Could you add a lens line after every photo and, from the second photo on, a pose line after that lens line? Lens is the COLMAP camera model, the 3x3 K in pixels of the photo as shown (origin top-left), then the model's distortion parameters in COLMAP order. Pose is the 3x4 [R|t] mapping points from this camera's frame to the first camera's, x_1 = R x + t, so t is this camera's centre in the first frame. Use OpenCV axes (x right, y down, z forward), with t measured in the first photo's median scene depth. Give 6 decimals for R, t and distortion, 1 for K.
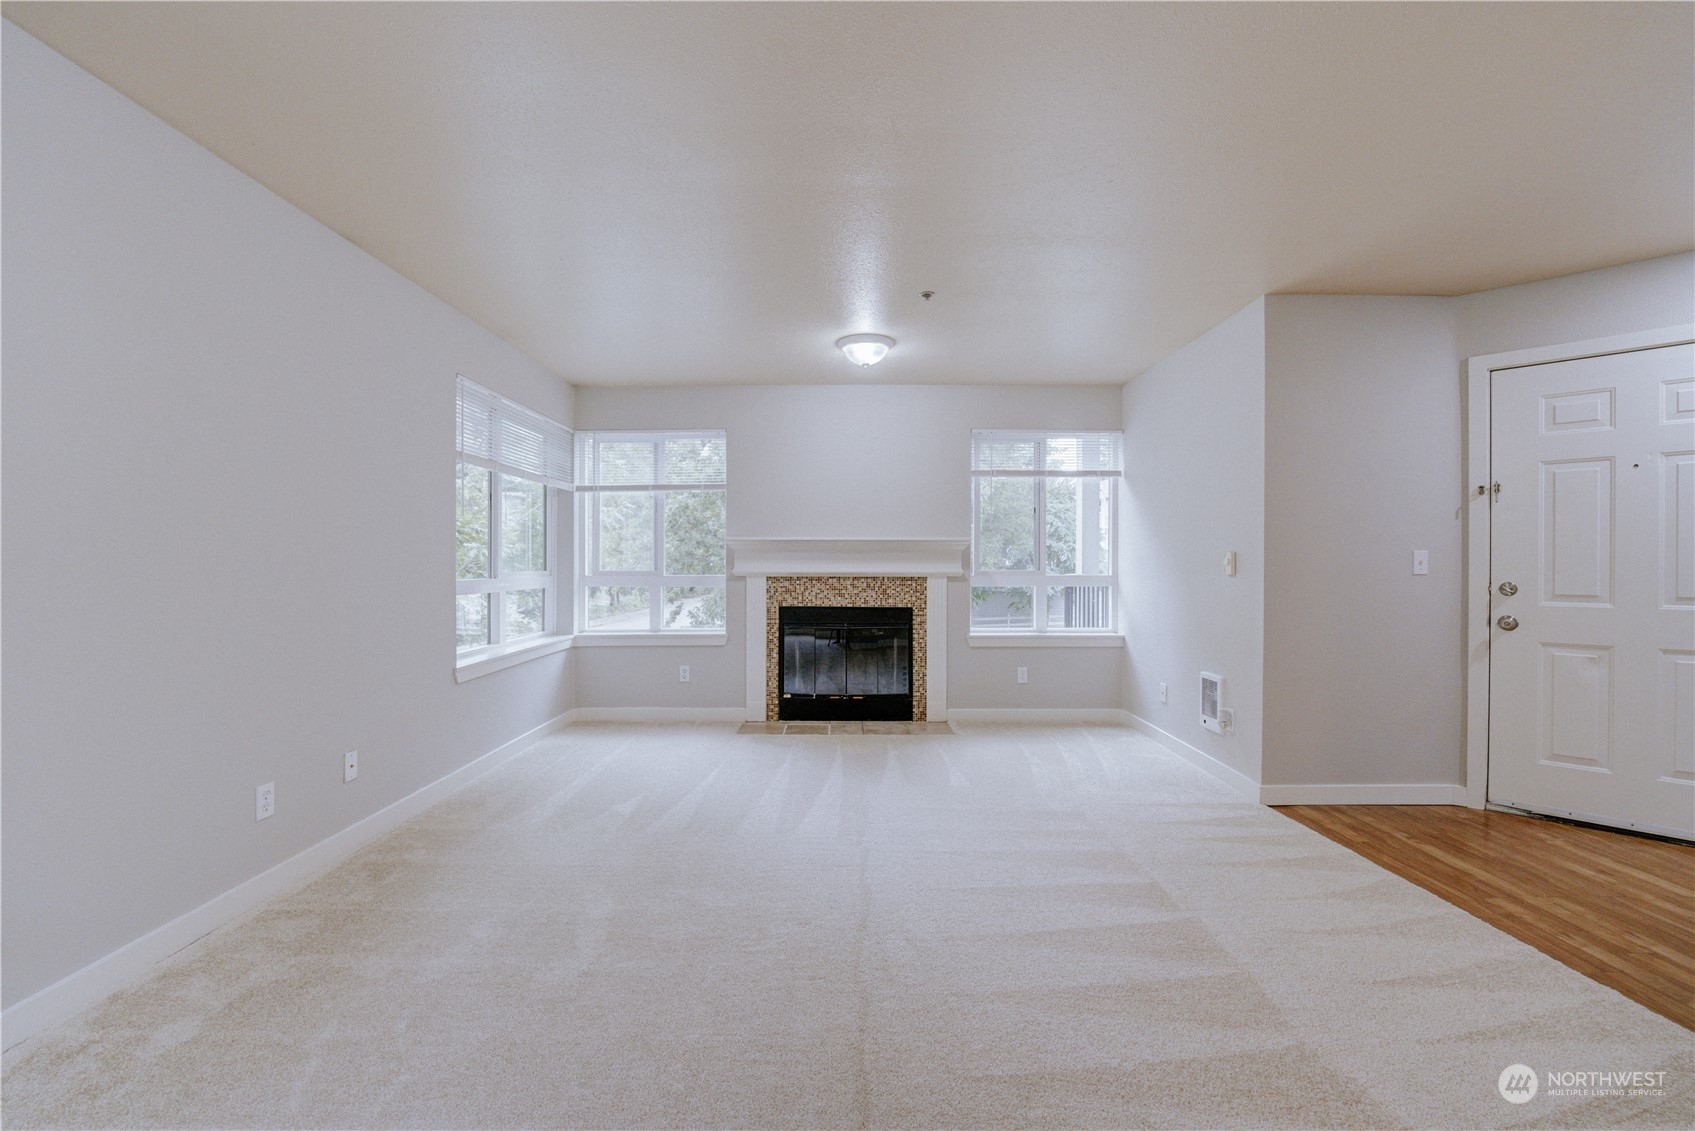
lens RADIAL K [[688.6, 0, 832.8], [0, 688.6, 560.0], [0, 0, 1]] dist [-0.007983, -0.002812]
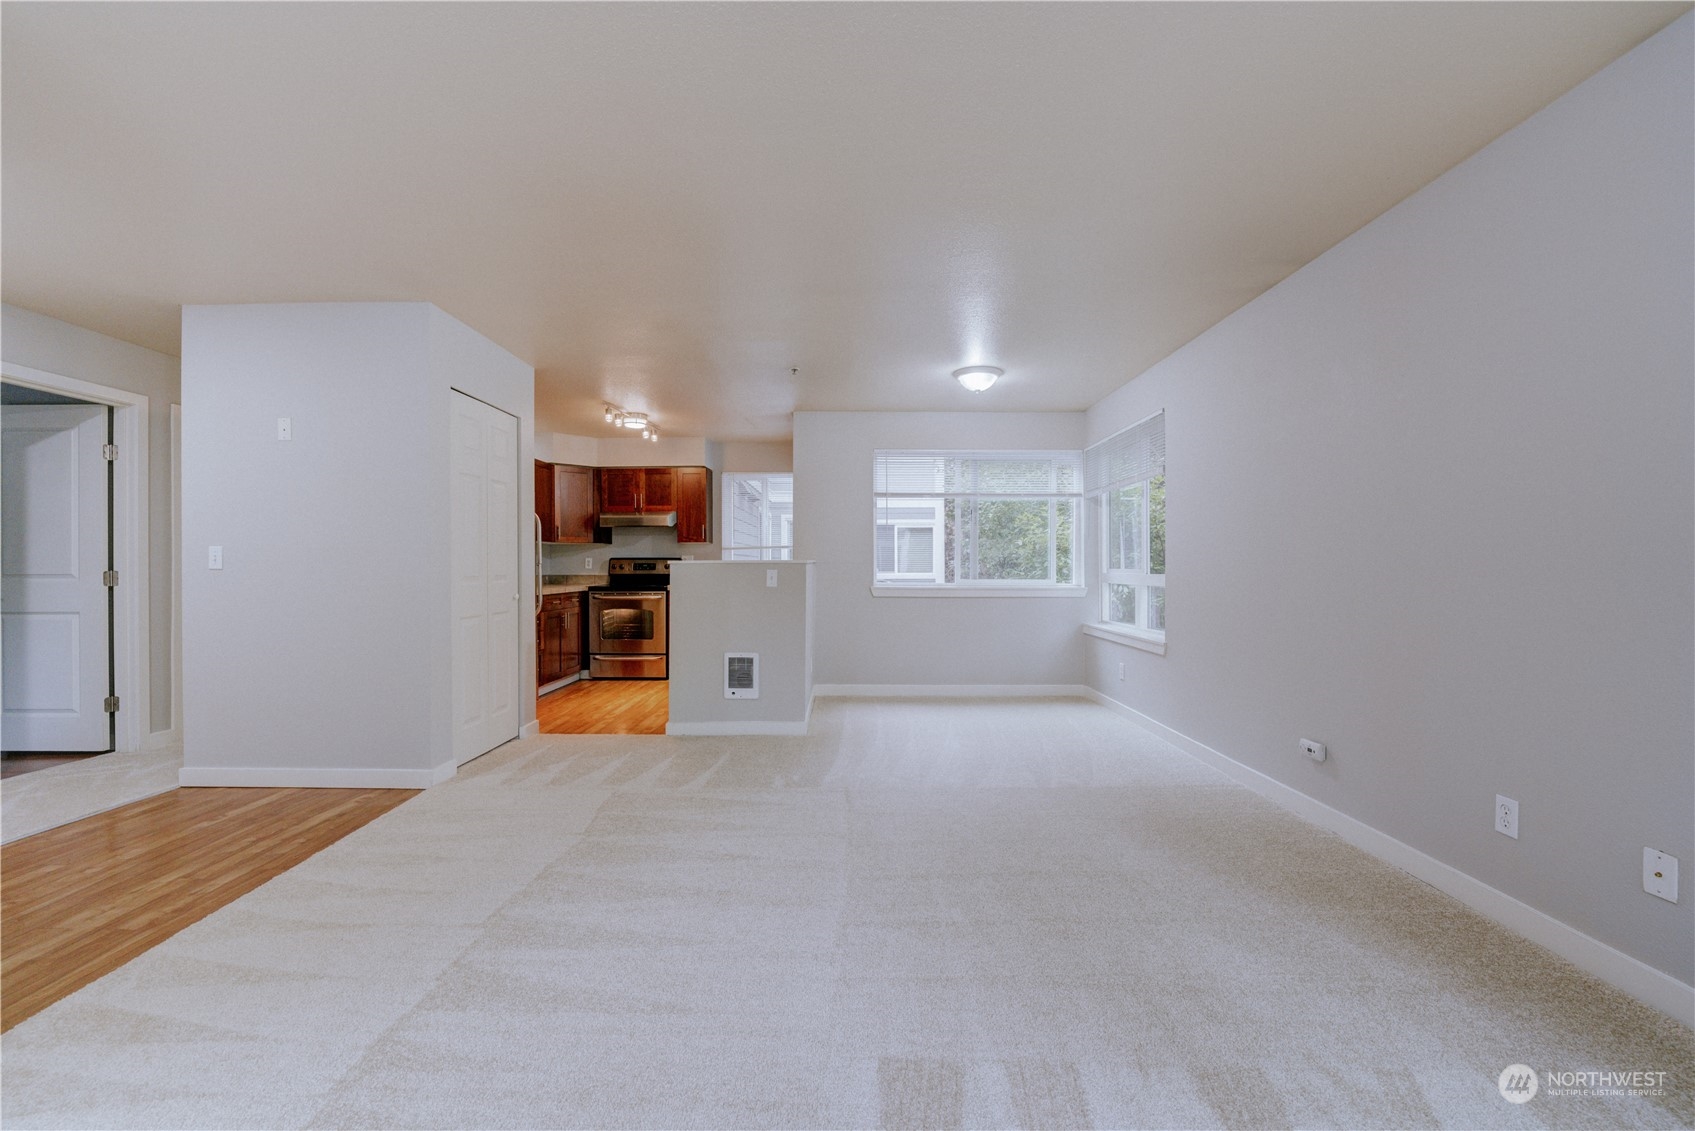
lens RADIAL K [[688.6, 0, 840.0], [0, 688.6, 564.0], [0, 0, 1]] dist [-0.007983, -0.002812]
pose [[-0.999962, -0.001693, 0.008535, 0.019674], [-0.001758, 0.999969, -0.007683, 0.015809], [-0.008521, -0.007698, -0.999934, 0.997987]]
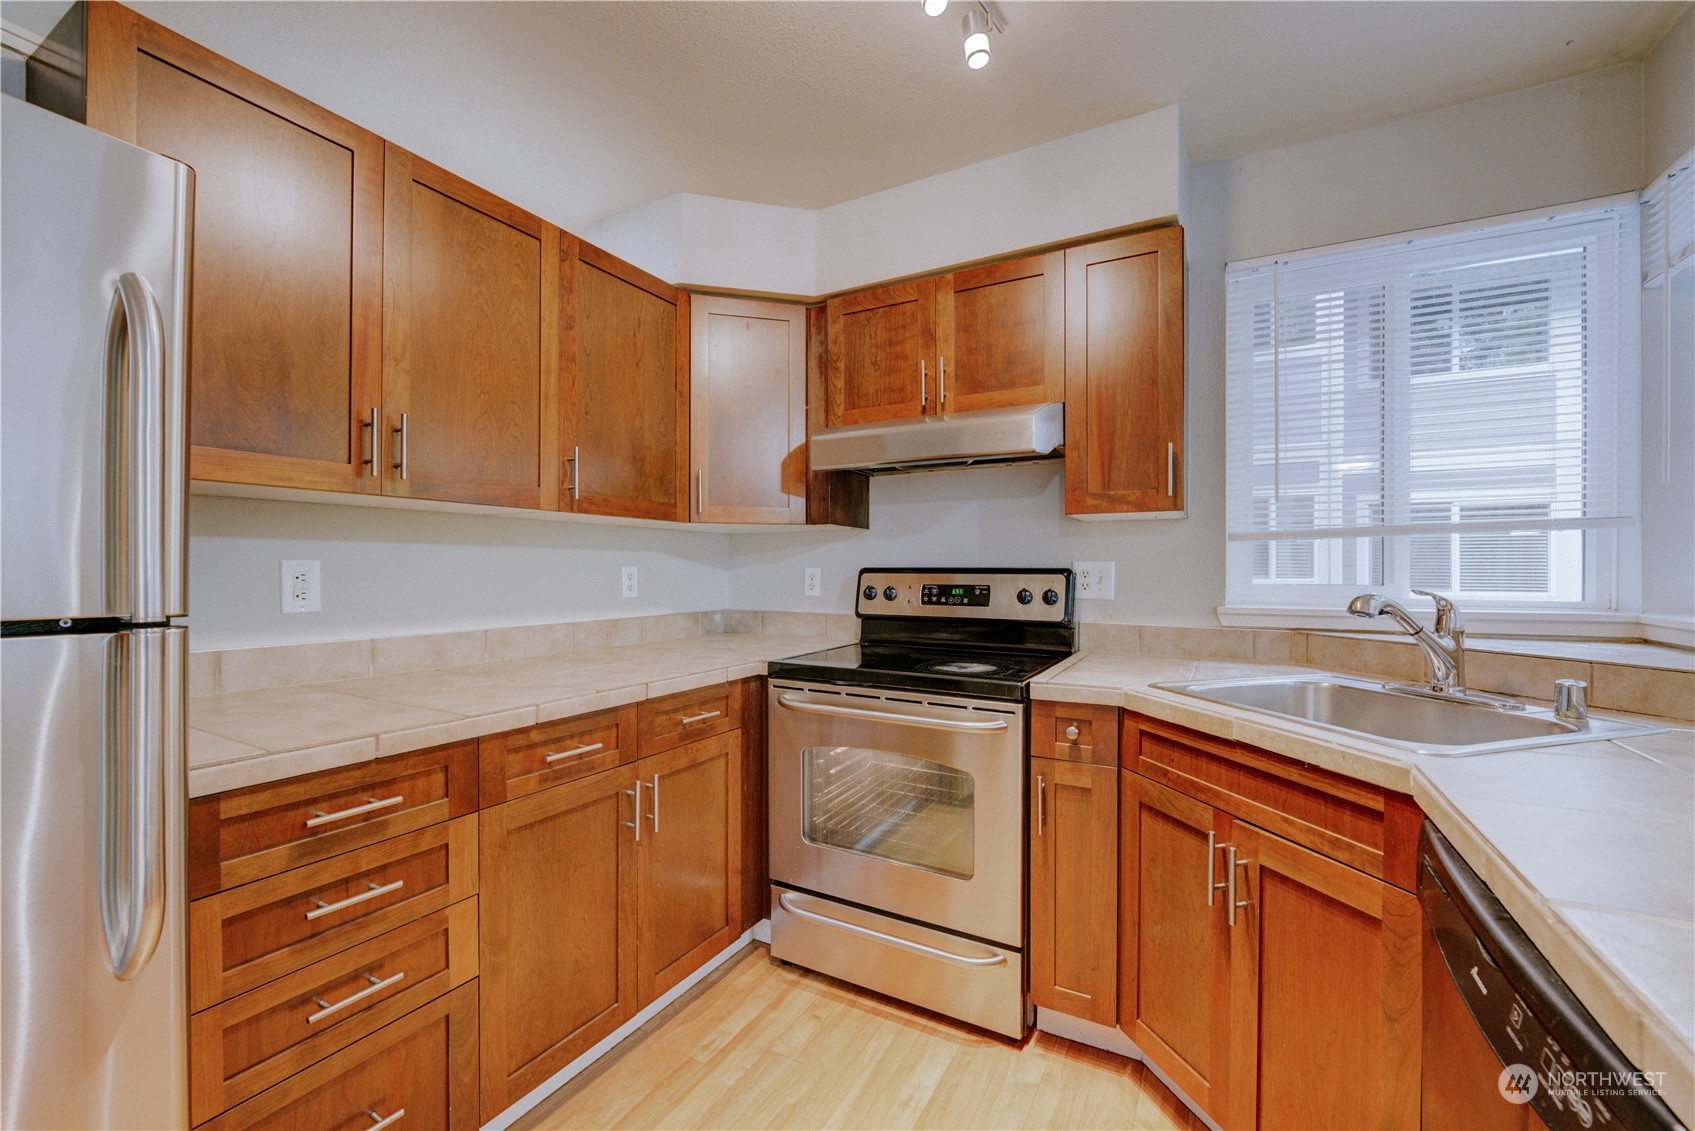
lens RADIAL K [[688.6, 0, 851.8], [0, 688.6, 568.6], [0, 0, 1]] dist [-0.007983, -0.002812]
pose [[-0.881871, -0.006910, 0.471441, 0.315642], [-0.008977, 0.999957, -0.002135, -0.007808], [-0.471406, -0.006115, -0.881895, -0.116257]]
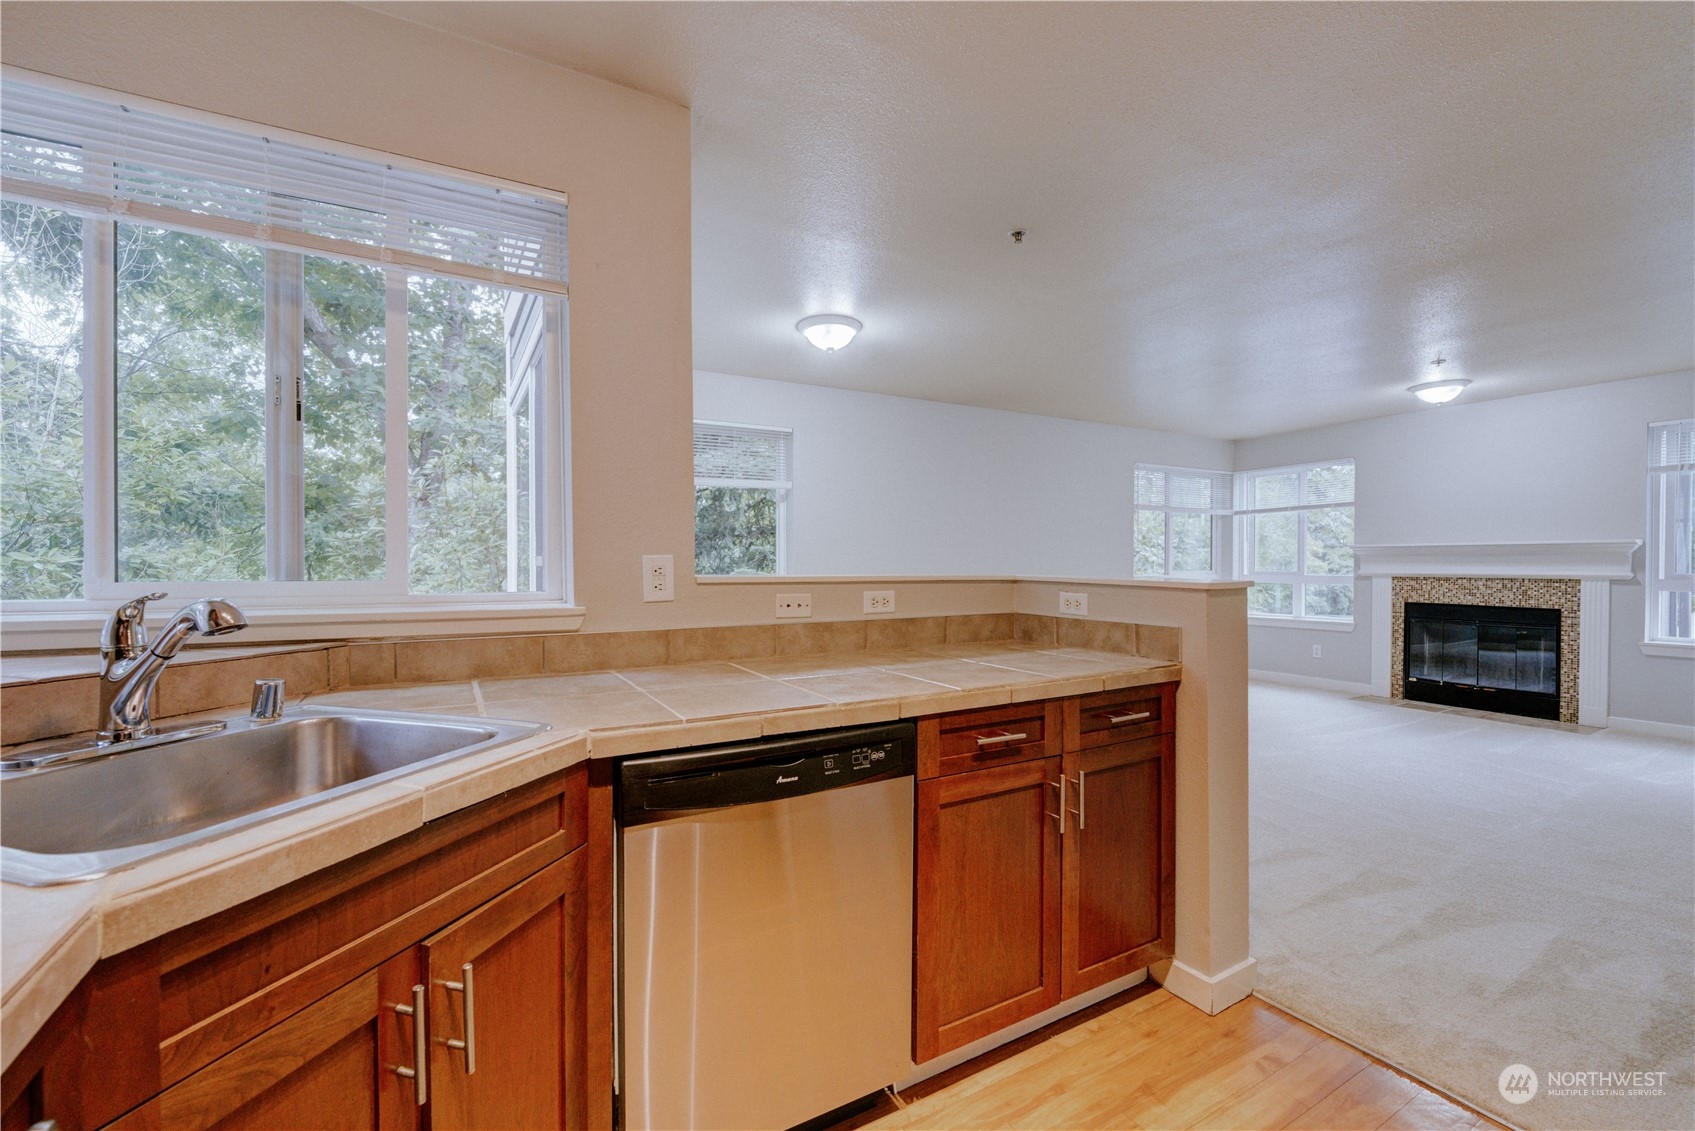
lens RADIAL K [[688.6, 0, 845.2], [0, 688.6, 568.6], [0, 0, 1]] dist [-0.007983, -0.002812]
pose [[0.483207, 0.003592, -0.875499, 0.532357], [0.008382, 0.999927, 0.008728, -0.008856], [0.875466, -0.011556, 0.483141, -0.440466]]
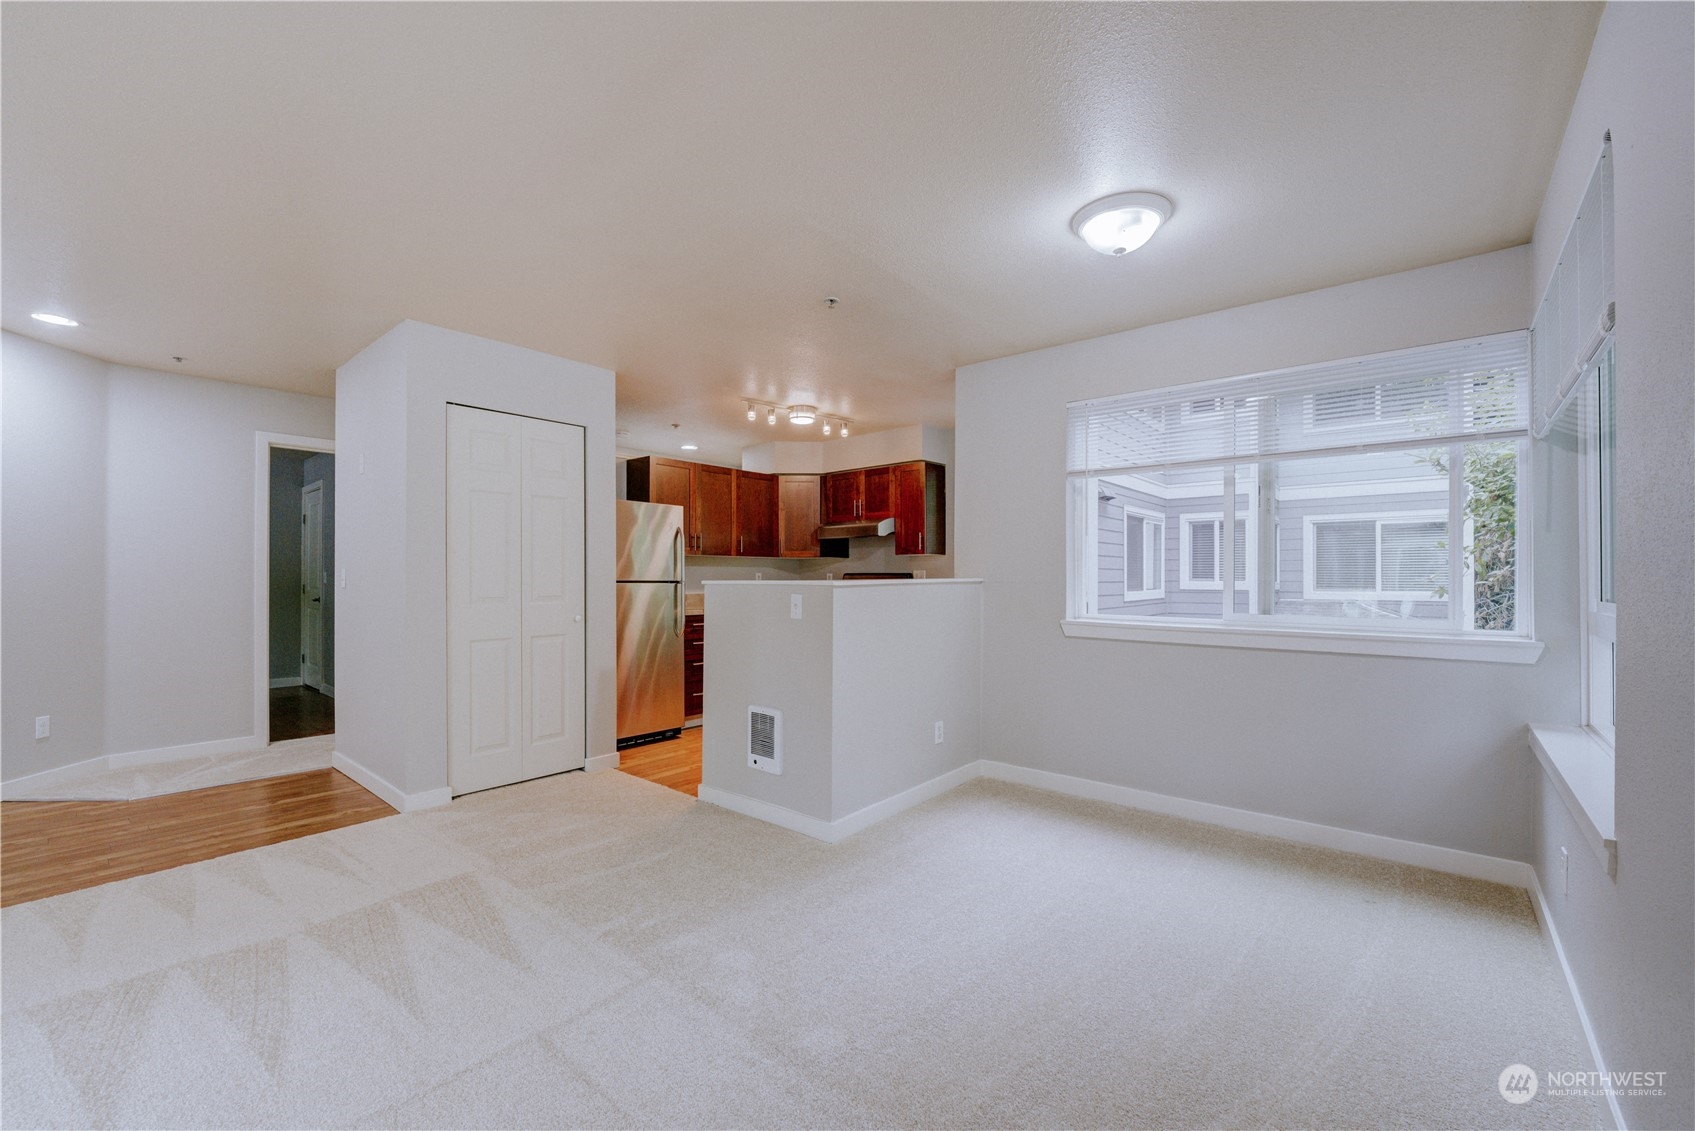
lens RADIAL K [[688.6, 0, 844.8], [0, 688.6, 578.8], [0, 0, 1]] dist [-0.007983, -0.002812]
pose [[-0.757416, -0.007034, 0.652895, -0.376463], [-0.006405, 0.999974, 0.003343, -0.002978], [-0.652901, -0.001650, -0.757441, 0.485216]]
